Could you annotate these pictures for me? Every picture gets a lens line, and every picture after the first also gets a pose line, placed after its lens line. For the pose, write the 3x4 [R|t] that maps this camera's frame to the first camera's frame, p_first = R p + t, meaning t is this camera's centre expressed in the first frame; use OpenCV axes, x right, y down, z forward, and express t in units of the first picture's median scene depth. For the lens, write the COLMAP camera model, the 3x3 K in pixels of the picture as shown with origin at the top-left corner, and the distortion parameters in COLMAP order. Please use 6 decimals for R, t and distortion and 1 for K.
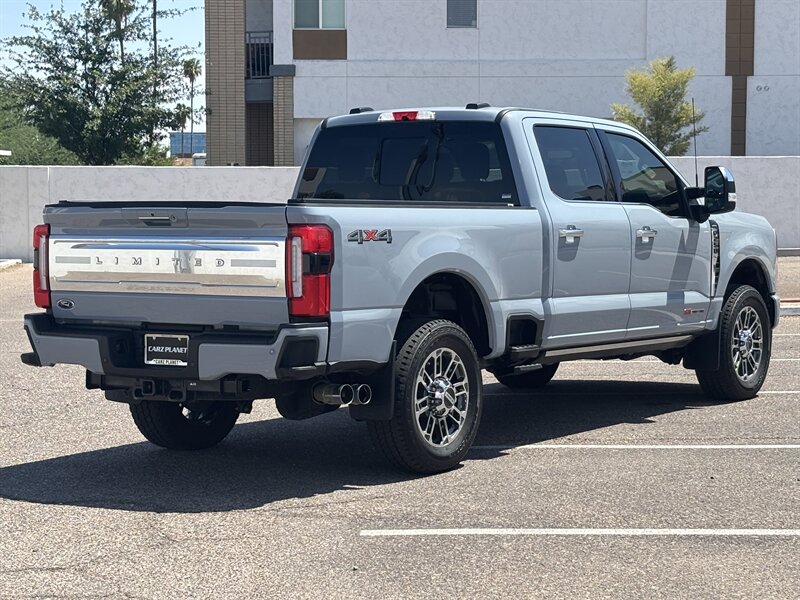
lens RADIAL K [[1829.4, 0, 392.2], [0, 1829.4, 302.9], [0, 0, 1]] dist [0.159293, 0.000000]
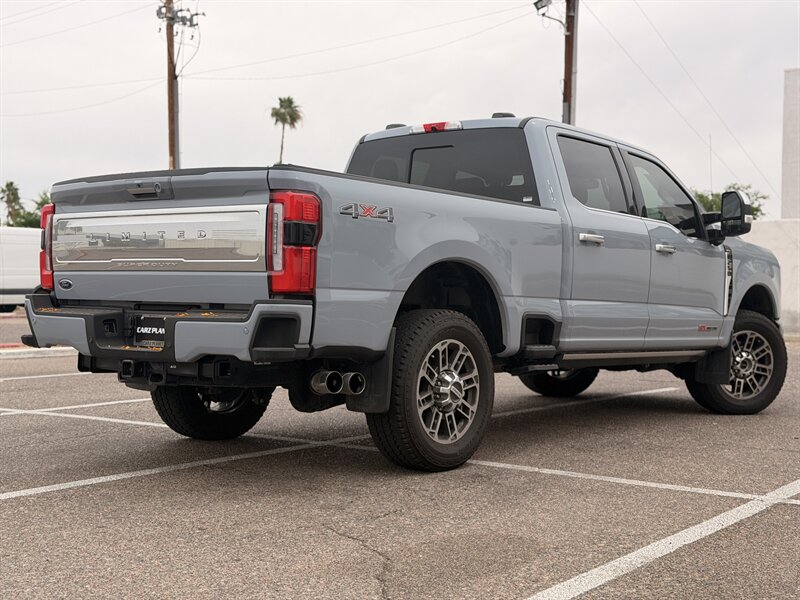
lens RADIAL K [[1117.1, 0, 404.1], [0, 1117.1, 305.7], [0, 0, 1]] dist [0.110682, 0.000000]
pose [[0.996476, 0.026309, -0.079641, 0.045685], [-0.030021, 0.998501, -0.045773, 0.031302], [0.078318, 0.048002, 0.995772, 0.382909]]
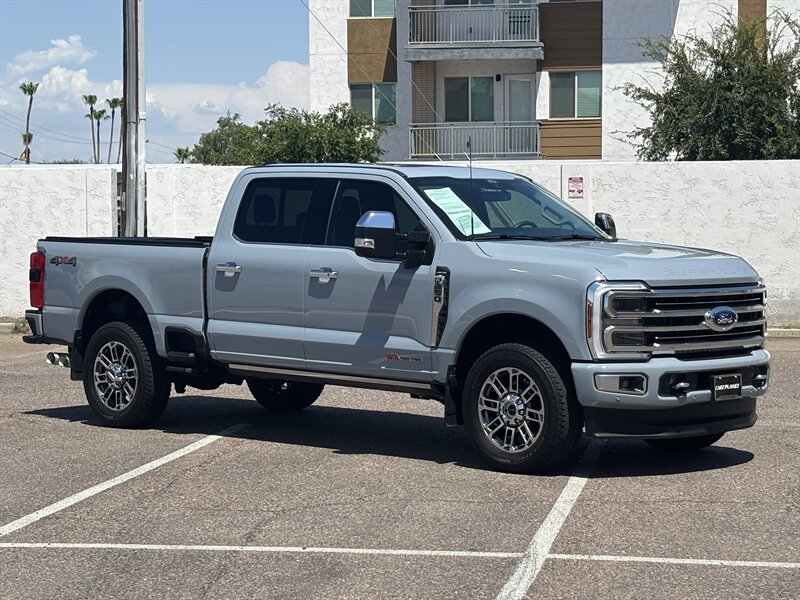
lens RADIAL K [[1829.4, 0, 404.2], [0, 1829.4, 304.1], [0, 0, 1]] dist [0.159293, 0.000000]
pose [[-0.151616, 0.050418, -0.987153, 1.305203], [-0.055426, 0.996693, 0.059419, -0.094968], [0.986884, 0.063723, -0.148320, 1.322578]]
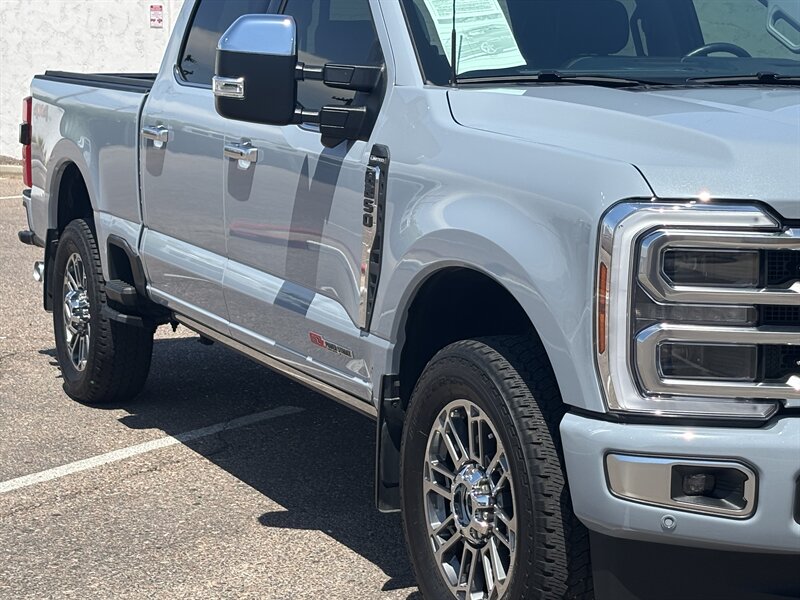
lens RADIAL K [[1829.4, 0, 396.0], [0, 1829.4, 294.6], [0, 0, 1]] dist [0.159293, 0.000000]
pose [[-0.521405, 0.109528, -0.846251, 0.611937], [-0.053170, 0.985631, 0.160327, -0.091412], [0.851651, 0.128590, -0.508089, 1.430527]]
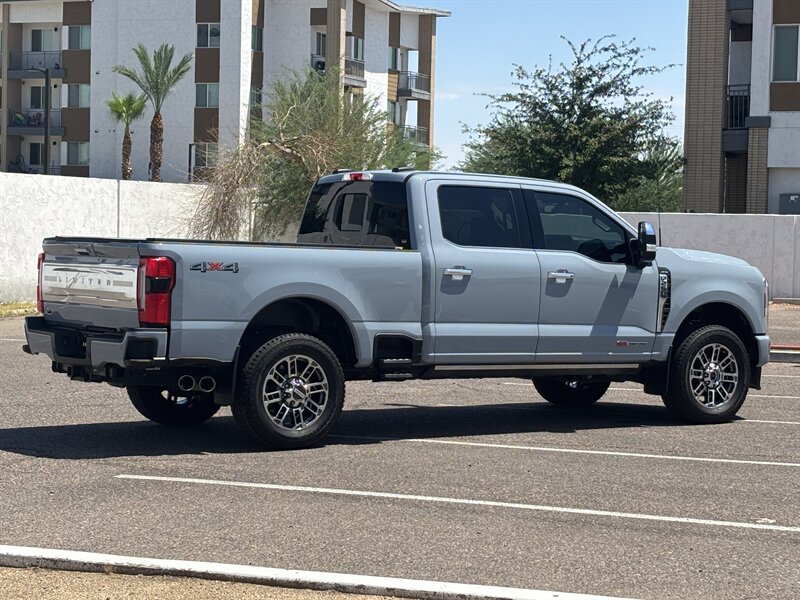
lens RADIAL K [[1829.4, 0, 402.1], [0, 1829.4, 301.2], [0, 0, 1]] dist [0.159293, 0.000000]
pose [[0.929434, 0.037070, -0.367121, 0.531461], [-0.045900, 0.998828, -0.015345, 0.002647], [0.366122, 0.031113, 0.930047, -0.177649]]
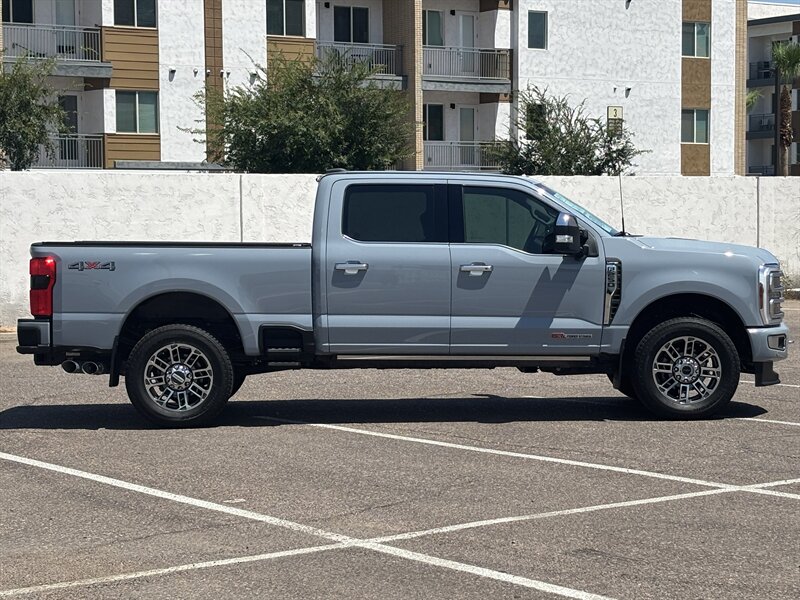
lens RADIAL K [[1829.4, 0, 400.7], [0, 1829.4, 300.3], [0, 0, 1]] dist [0.159293, 0.000000]
pose [[0.579017, 0.032172, -0.814681, 1.213872], [-0.040372, 0.999127, 0.010762, -0.030113], [0.814316, 0.026659, 0.579810, 0.272970]]
